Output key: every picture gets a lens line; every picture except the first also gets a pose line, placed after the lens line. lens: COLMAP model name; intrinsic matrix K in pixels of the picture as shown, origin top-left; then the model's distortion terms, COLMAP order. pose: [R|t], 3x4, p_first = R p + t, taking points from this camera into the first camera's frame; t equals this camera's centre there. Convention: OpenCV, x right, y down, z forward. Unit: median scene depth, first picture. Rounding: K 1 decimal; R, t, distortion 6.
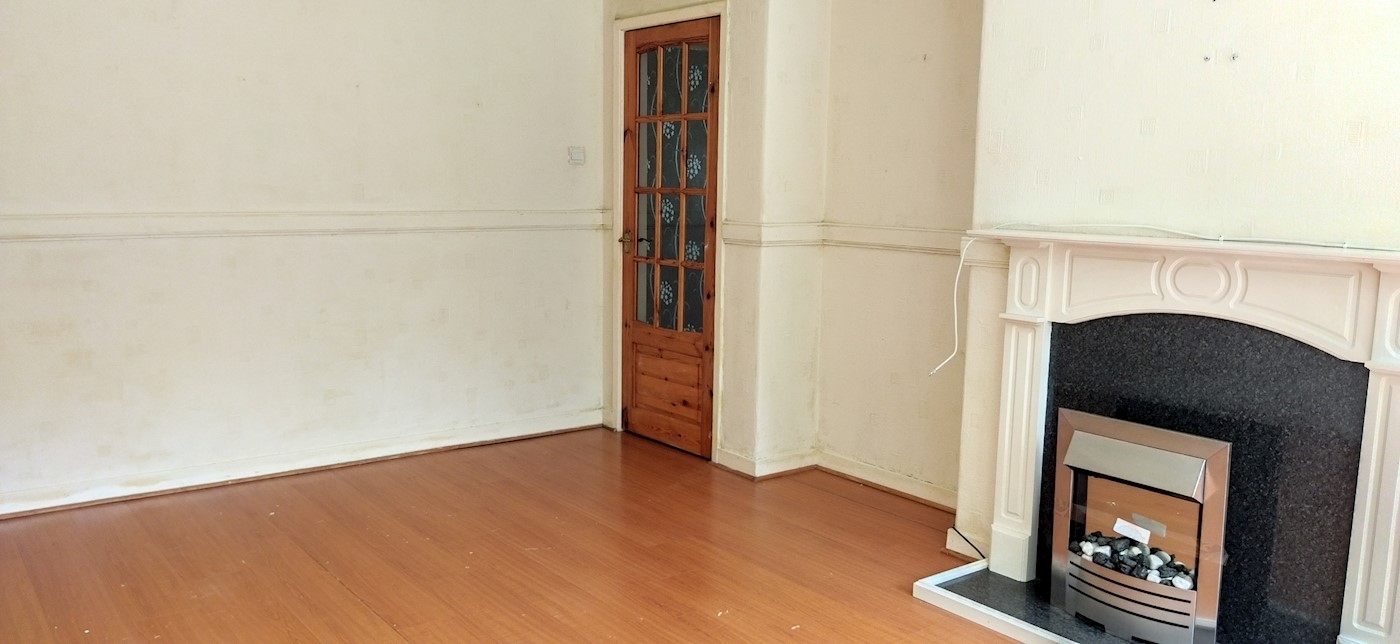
lens RADIAL K [[1030.1, 0, 700.0], [0, 1030.1, 322.0], [0, 0, 1]] dist [-0.001538, -0.004270]
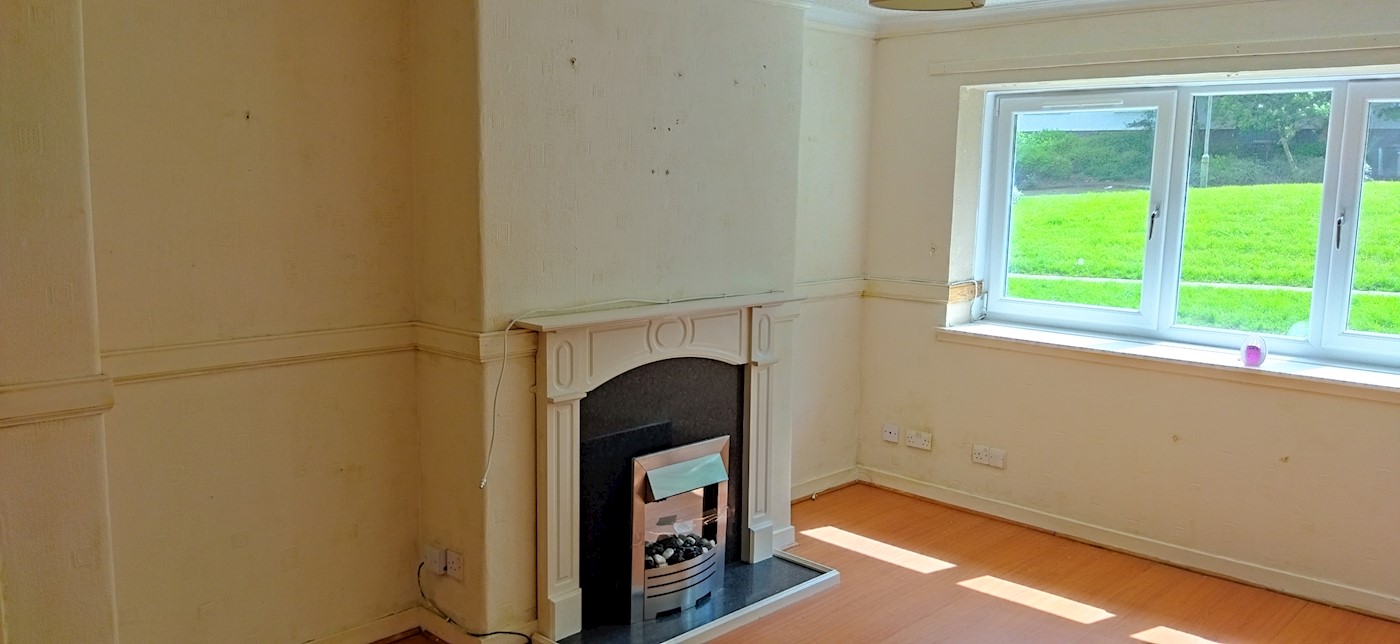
lens RADIAL K [[1030.1, 0, 700.0], [0, 1030.1, 322.0], [0, 0, 1]] dist [-0.001538, -0.004270]
pose [[-0.156053, -0.141600, 0.977546, -0.779909], [0.120442, 0.979558, 0.161119, -0.246696], [-0.980378, 0.142881, -0.135808, 1.037553]]
